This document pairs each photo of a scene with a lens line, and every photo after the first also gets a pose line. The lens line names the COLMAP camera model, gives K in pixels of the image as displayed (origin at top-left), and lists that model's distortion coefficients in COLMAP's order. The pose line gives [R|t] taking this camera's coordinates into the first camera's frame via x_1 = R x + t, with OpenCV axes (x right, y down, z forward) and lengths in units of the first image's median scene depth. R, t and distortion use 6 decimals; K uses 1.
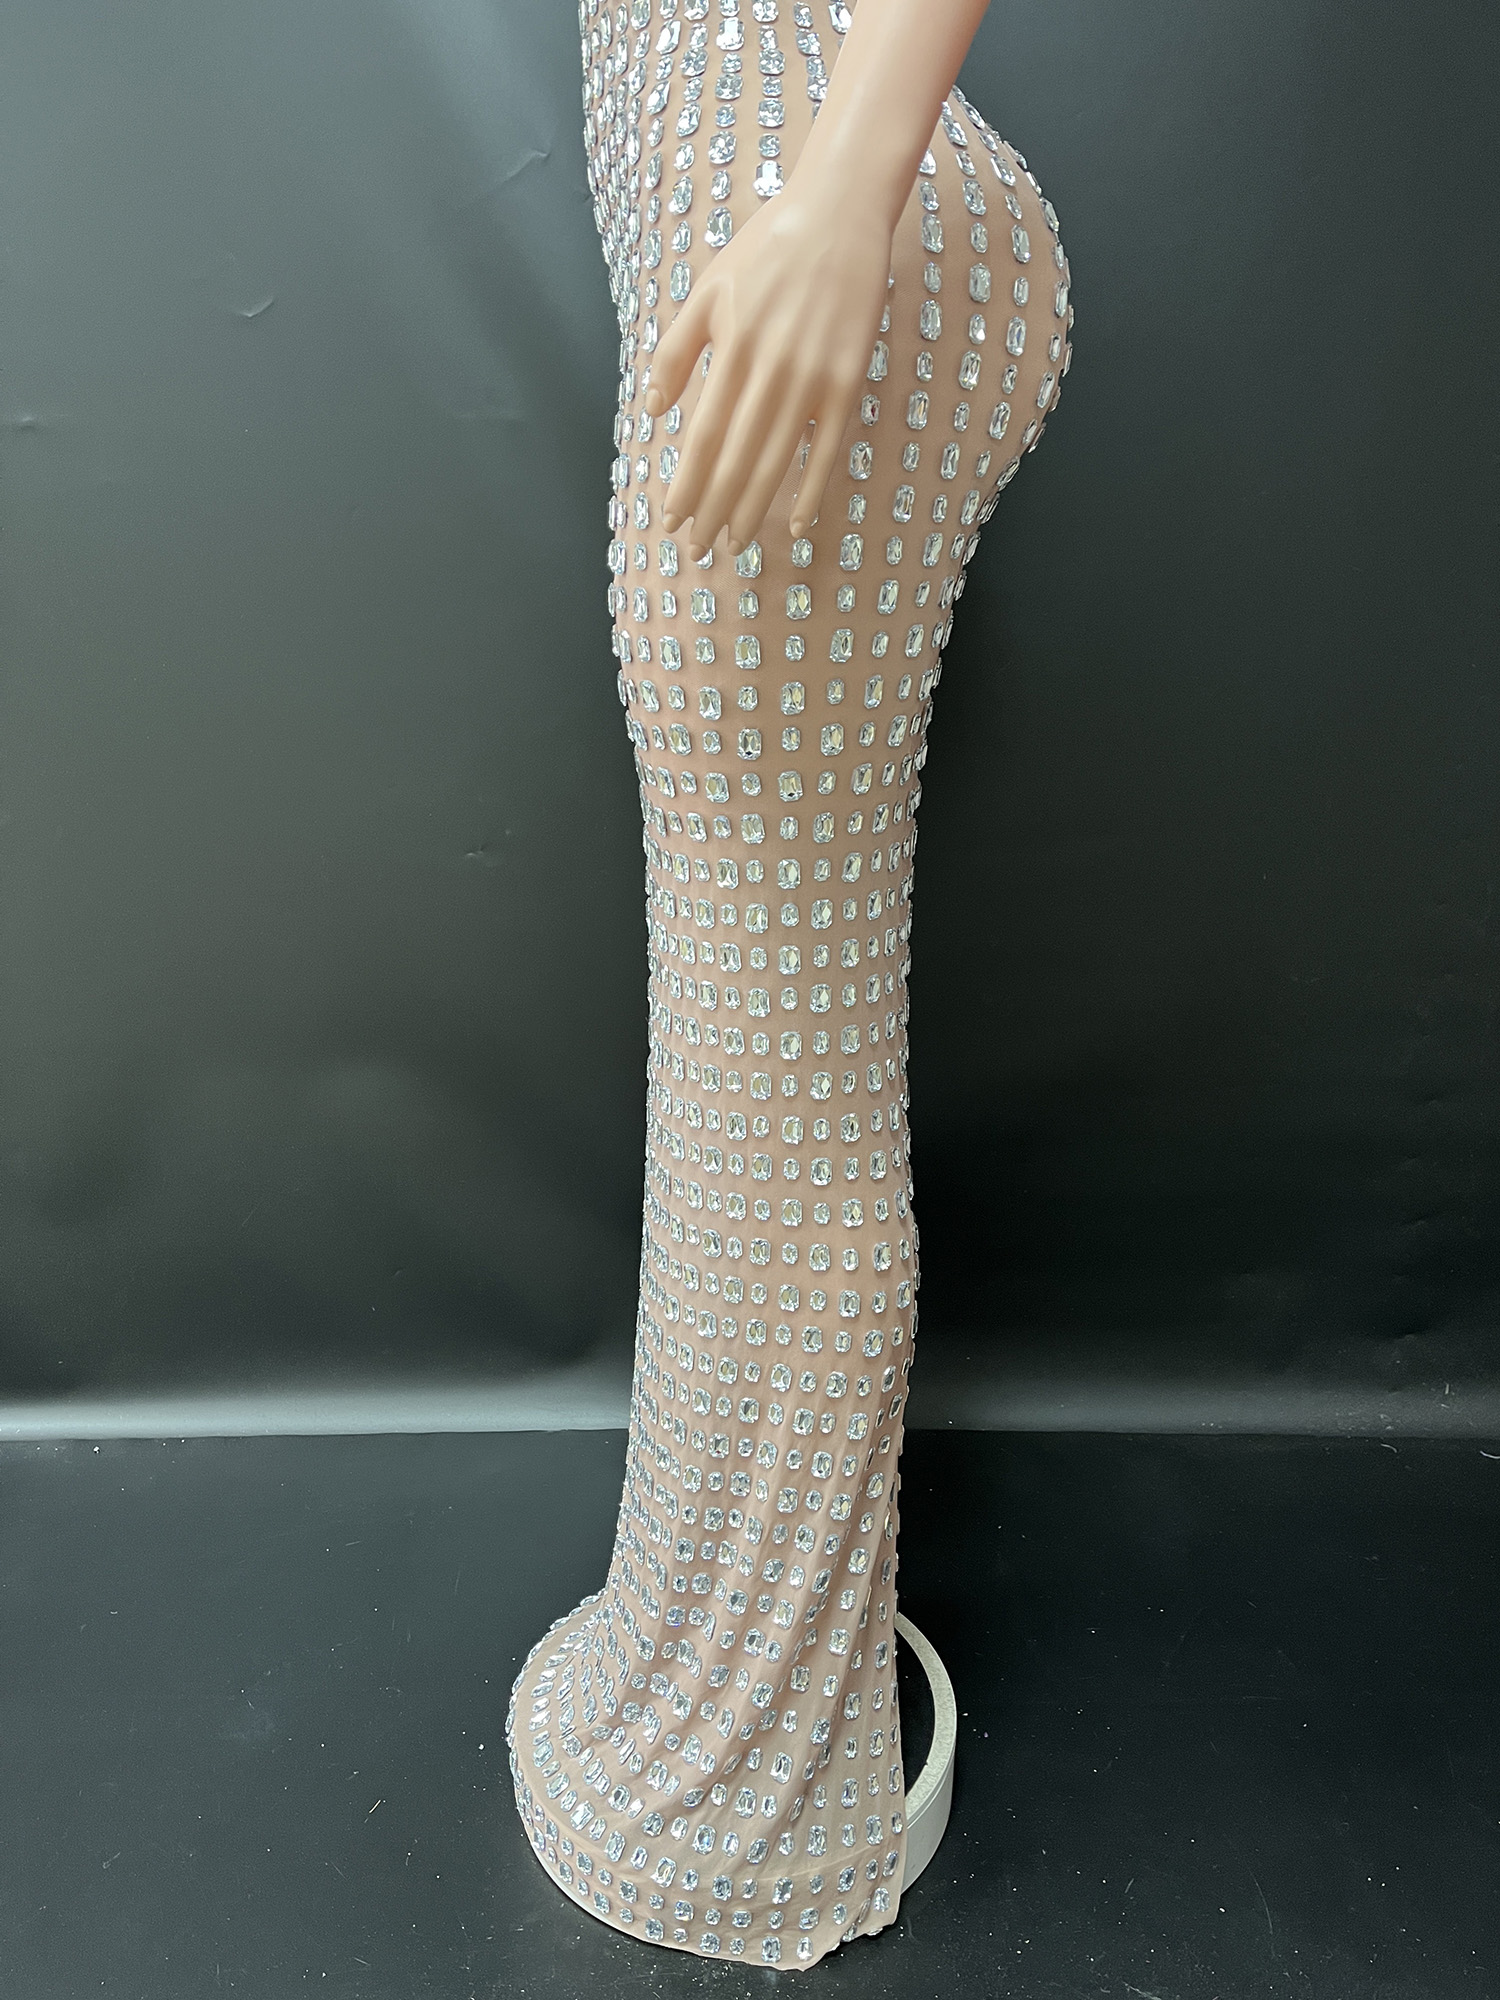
lens RADIAL K [[1518.1, 0, 748.0], [0, 1518.1, 997.7], [0, 0, 1]] dist [0.065302, -0.053816]
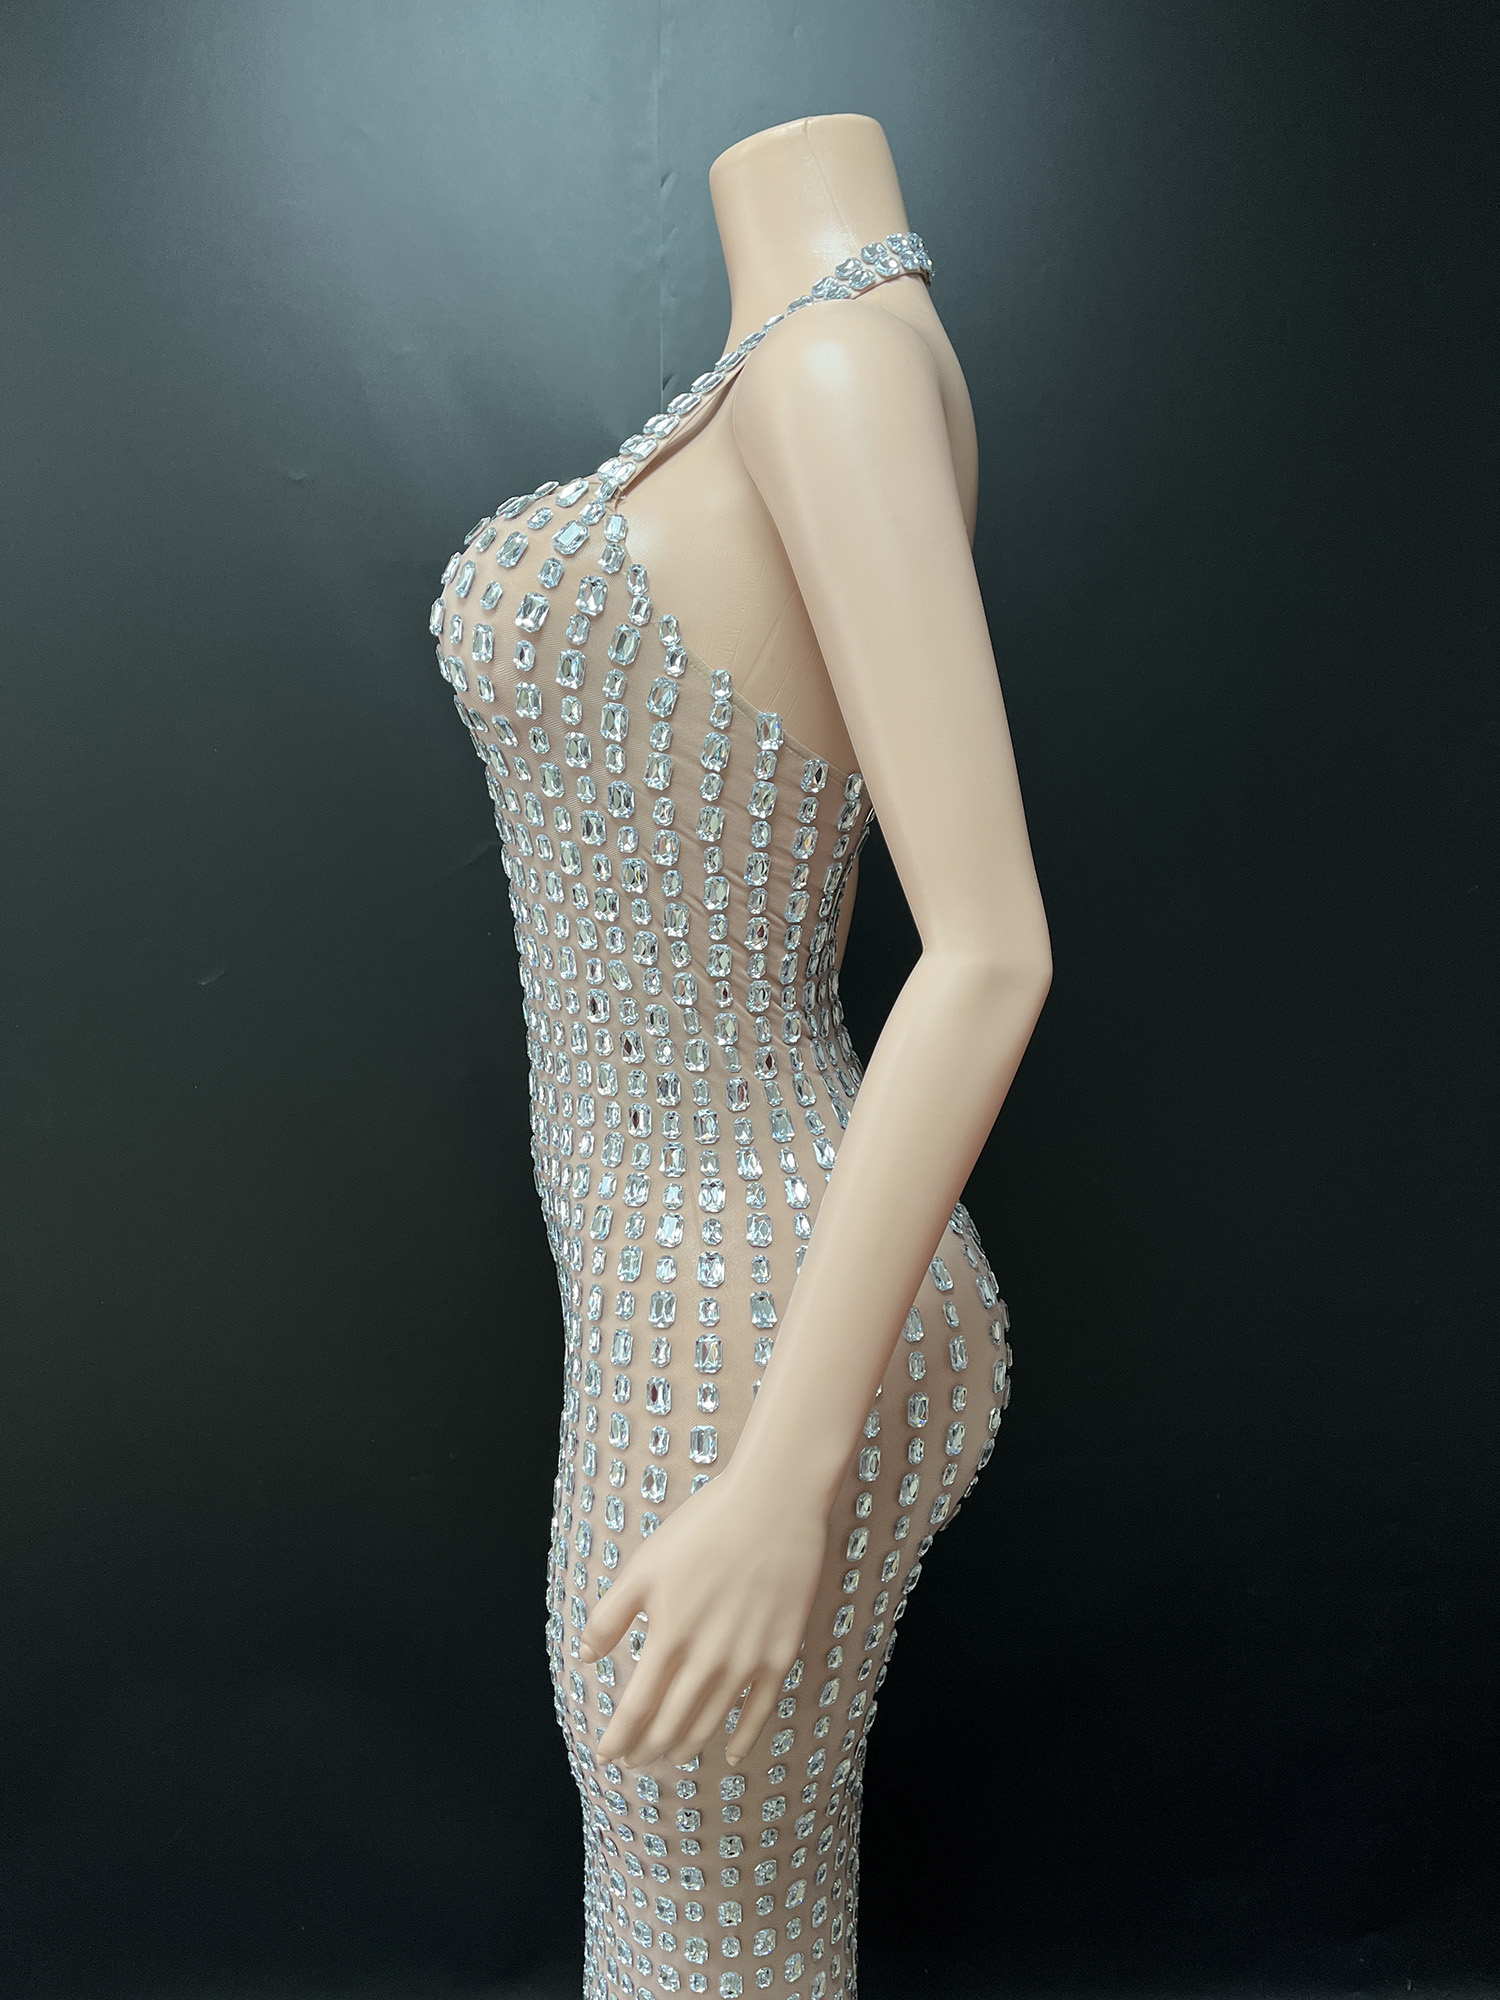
lens RADIAL K [[1518.1, 0, 769.2], [0, 1518.1, 997.8], [0, 0, 1]] dist [0.065302, -0.053816]
pose [[0.999321, 0.004404, 0.036582, 0.011609], [-0.001308, 0.996445, -0.084233, -0.492877], [-0.036822, 0.084128, 0.995774, -0.014854]]
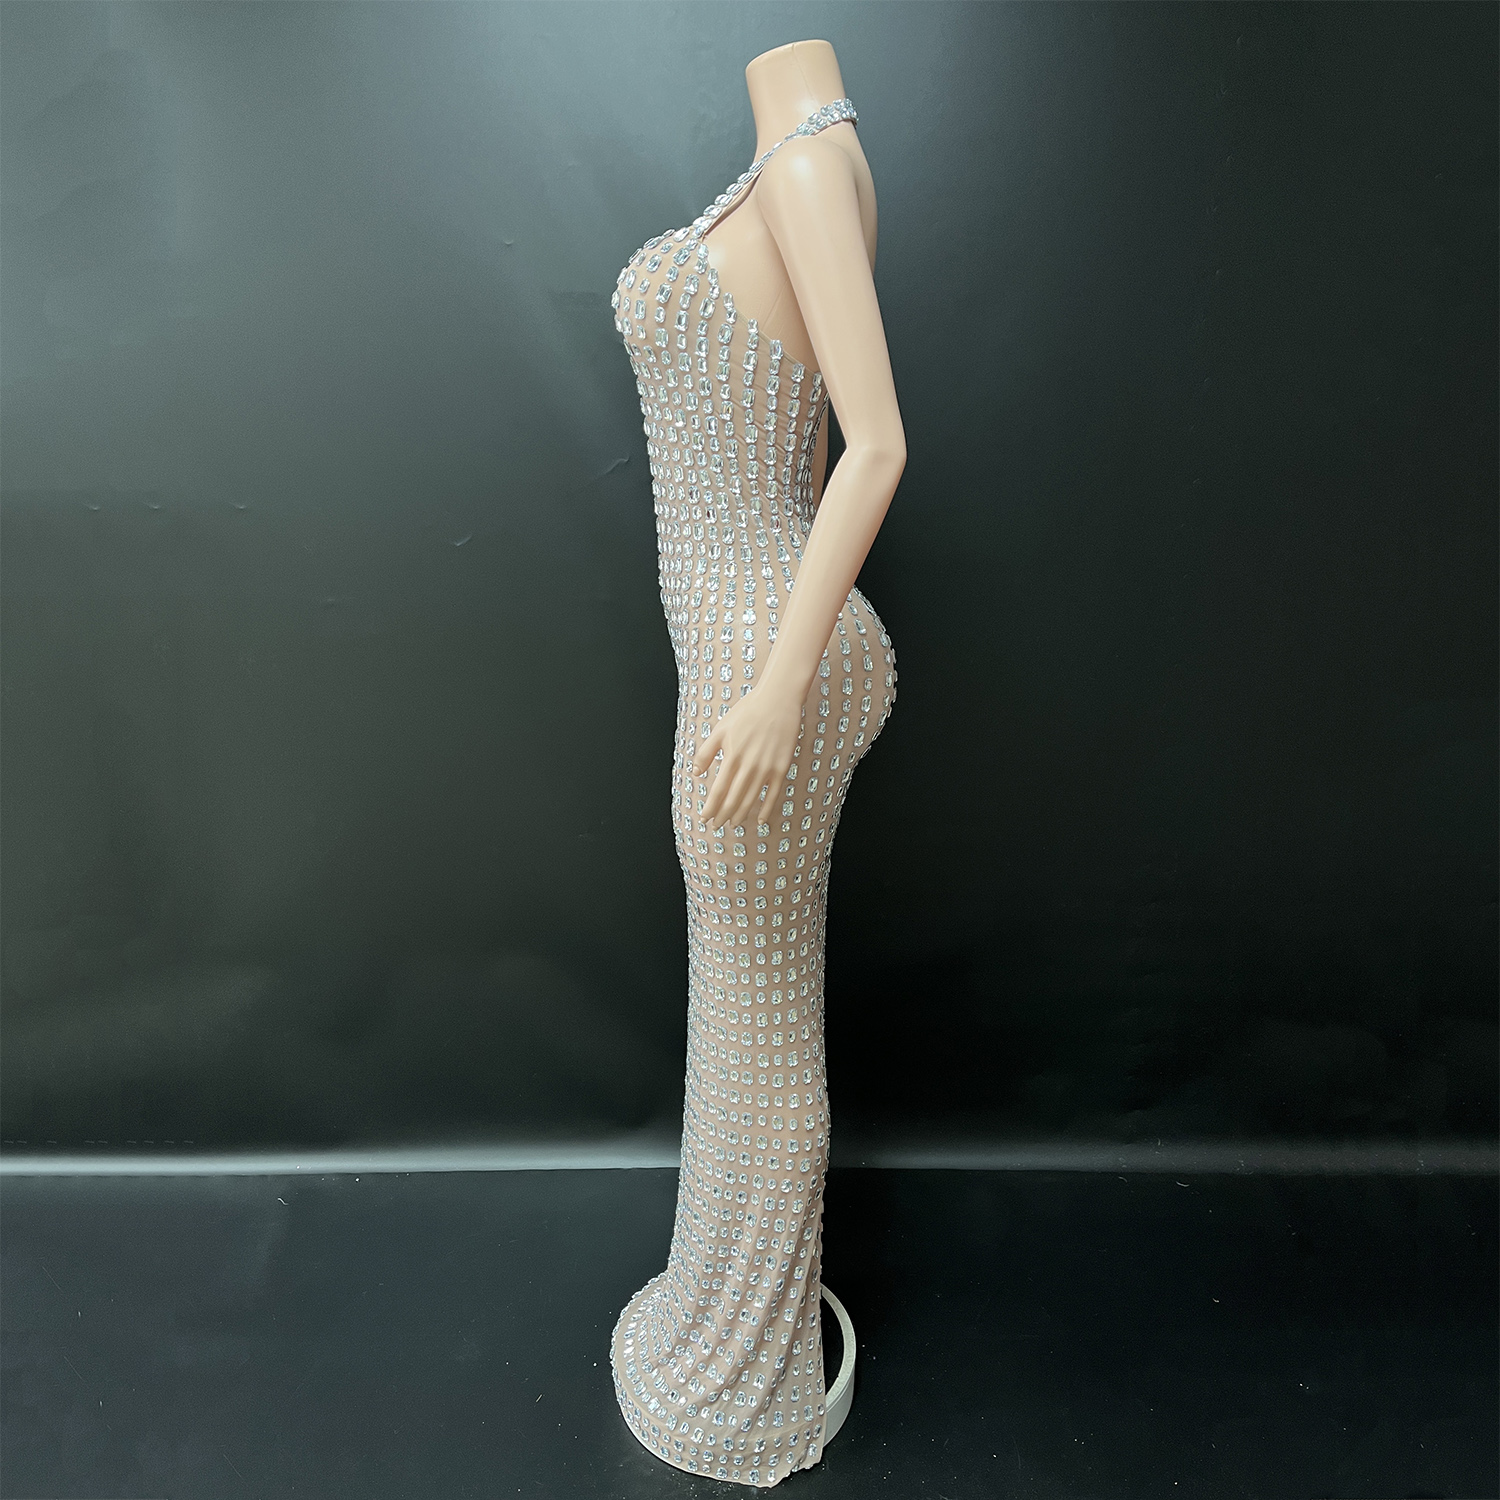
lens RADIAL K [[1143.3, 0, 740.2], [0, 1143.3, 762.8], [0, 0, 1]] dist [0.041944, -0.021013]
pose [[0.999983, -0.001567, -0.005654, 0.007796], [0.001558, 0.999998, -0.001556, -0.270348], [0.005657, 0.001547, 0.999983, -0.444175]]
